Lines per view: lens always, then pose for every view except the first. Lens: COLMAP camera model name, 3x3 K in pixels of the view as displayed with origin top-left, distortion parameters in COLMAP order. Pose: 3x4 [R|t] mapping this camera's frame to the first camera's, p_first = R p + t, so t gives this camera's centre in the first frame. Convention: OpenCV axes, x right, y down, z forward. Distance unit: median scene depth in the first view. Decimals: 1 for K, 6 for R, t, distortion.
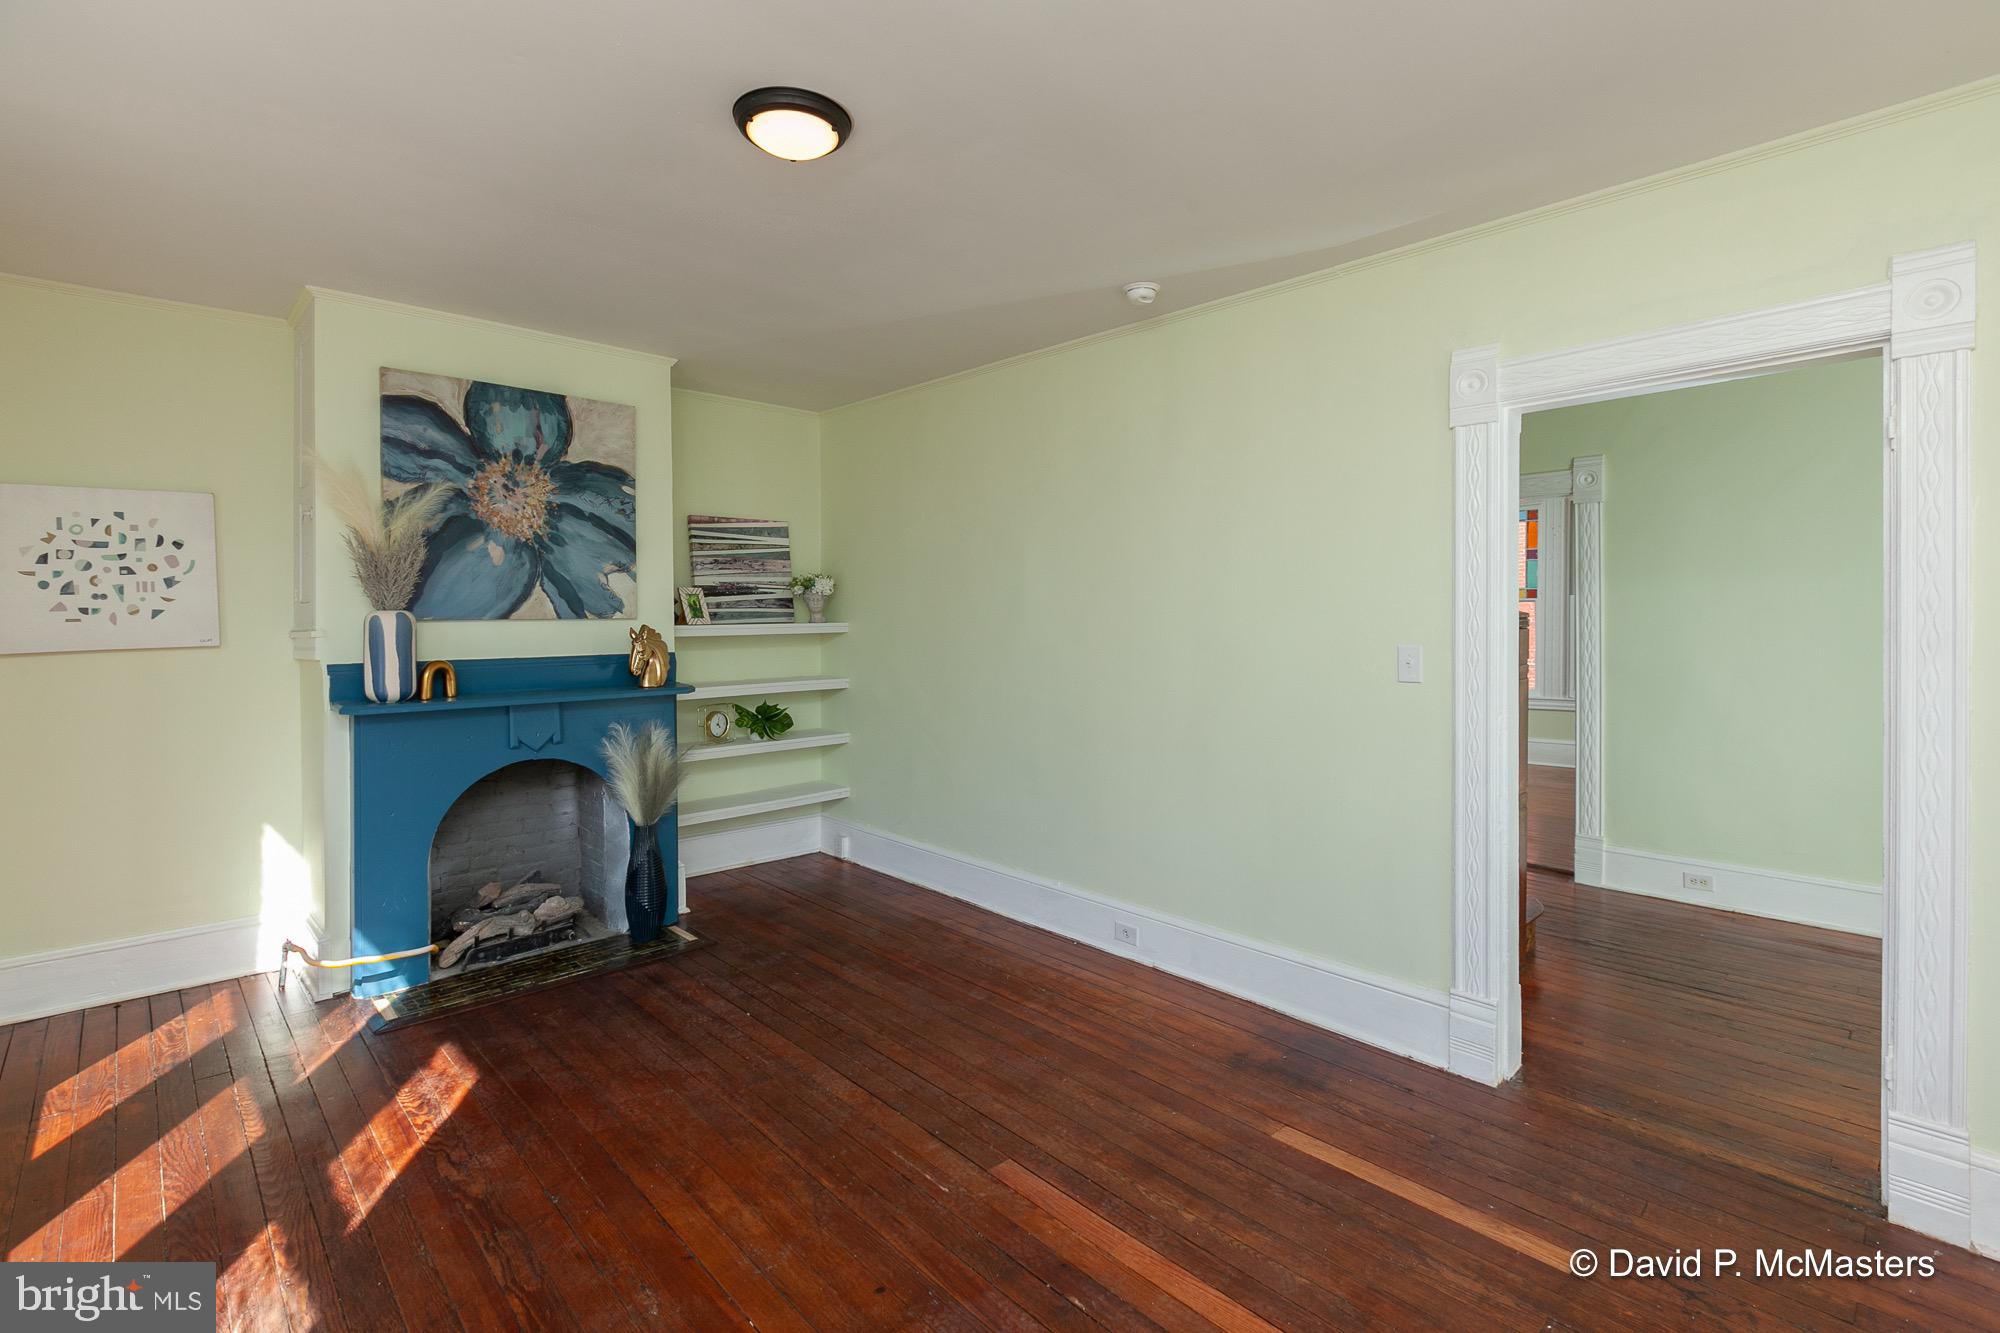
lens RADIAL K [[905.8, 0, 997.1], [0, 905.8, 623.9], [0, 0, 1]] dist [-0.003700, -0.000795]
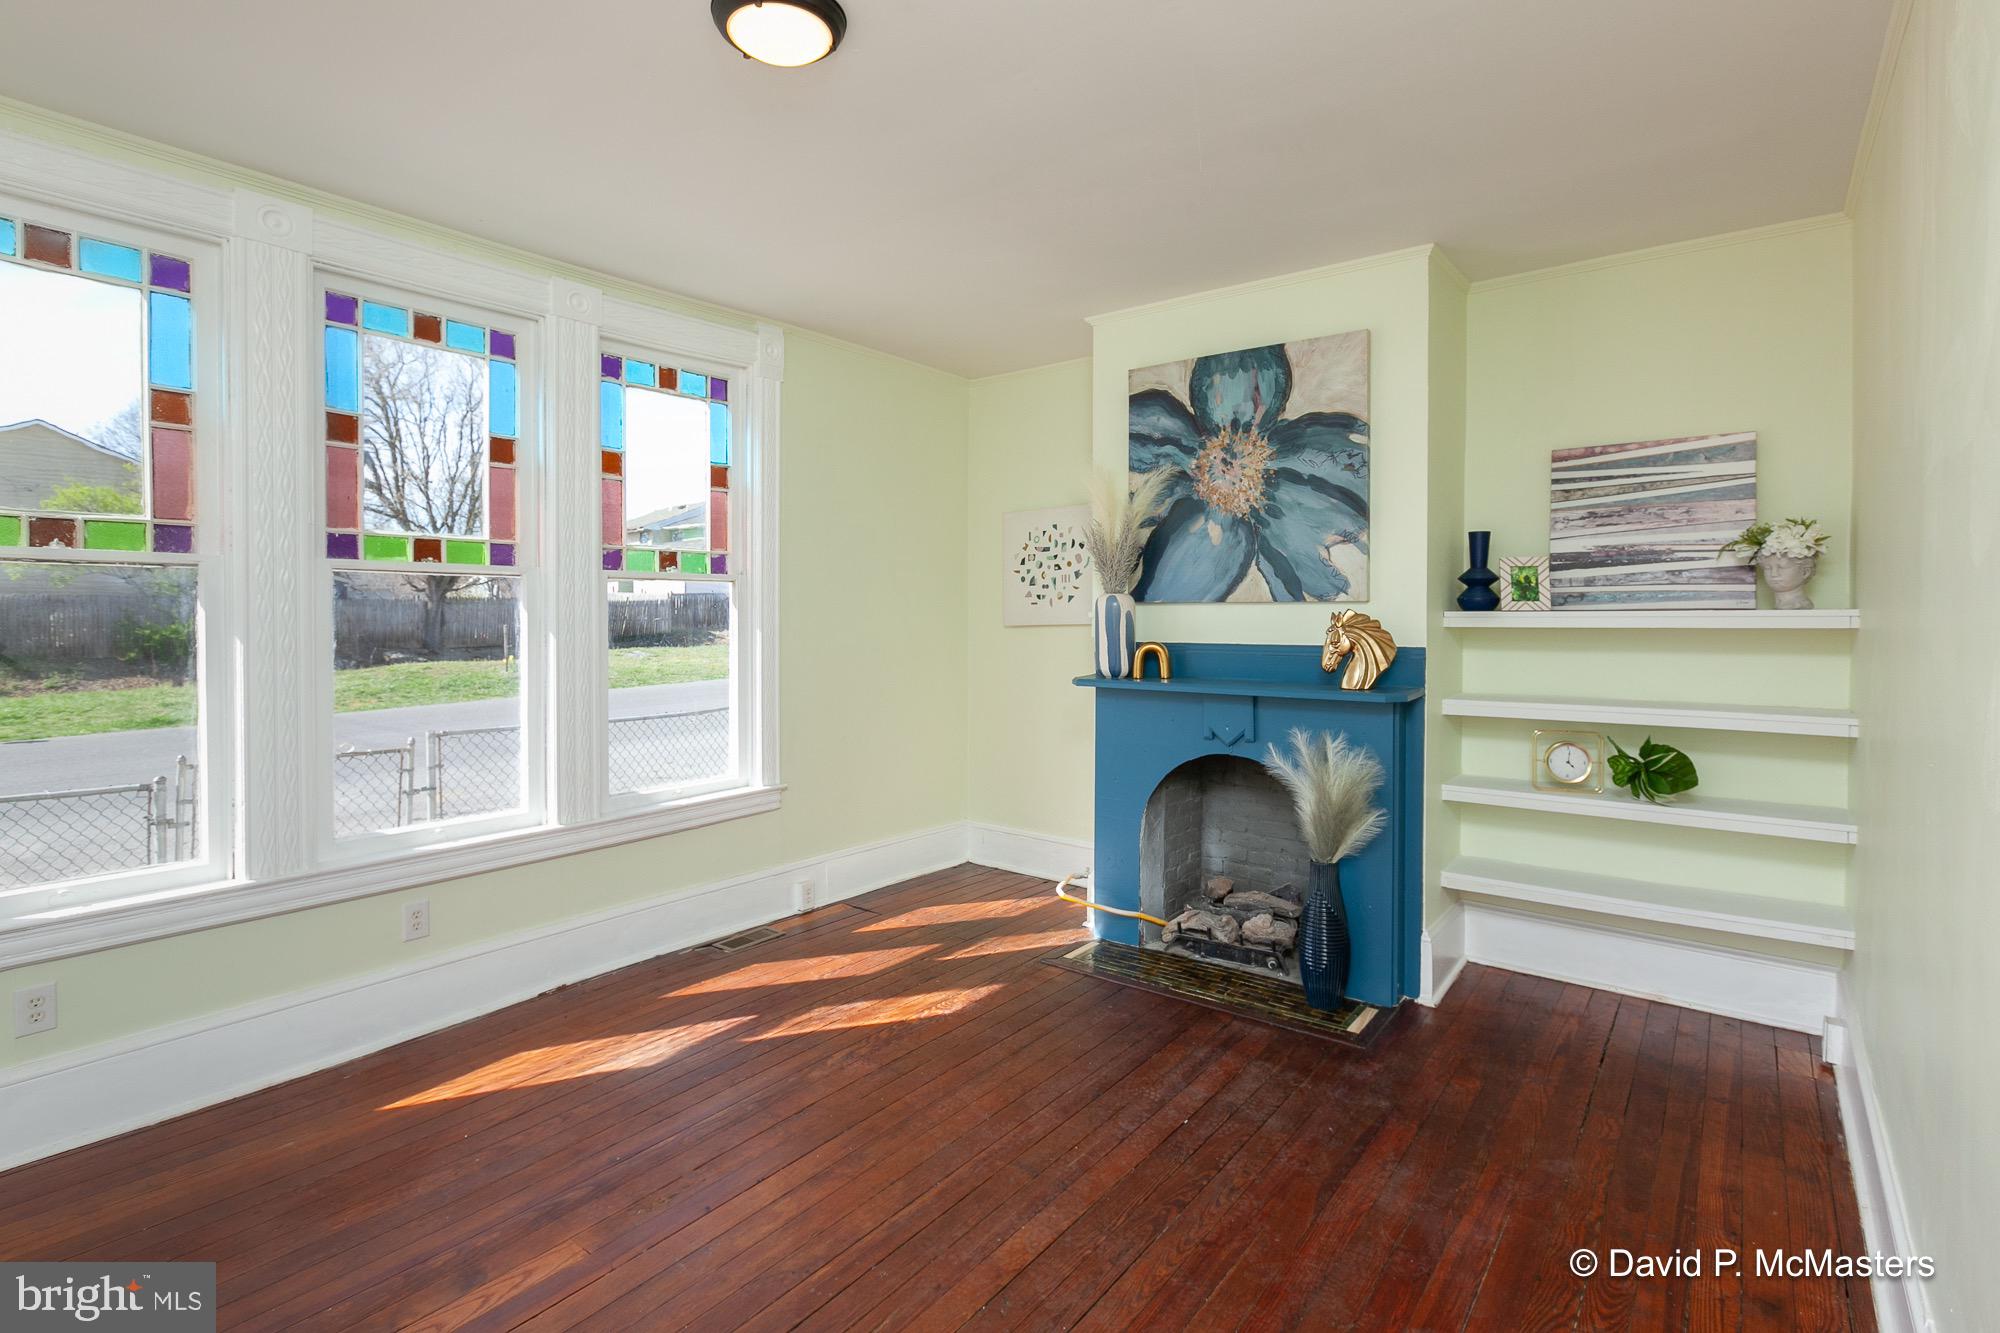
lens RADIAL K [[980.1, 0, 1009.9], [0, 980.1, 631.2], [0, 0, 1]] dist [-0.001553, -0.000246]
pose [[0.147999, 0.024868, -0.988675, 0.433980], [-0.009208, 0.999675, 0.023766, 0.002821], [0.988945, 0.005586, 0.148179, 0.630410]]
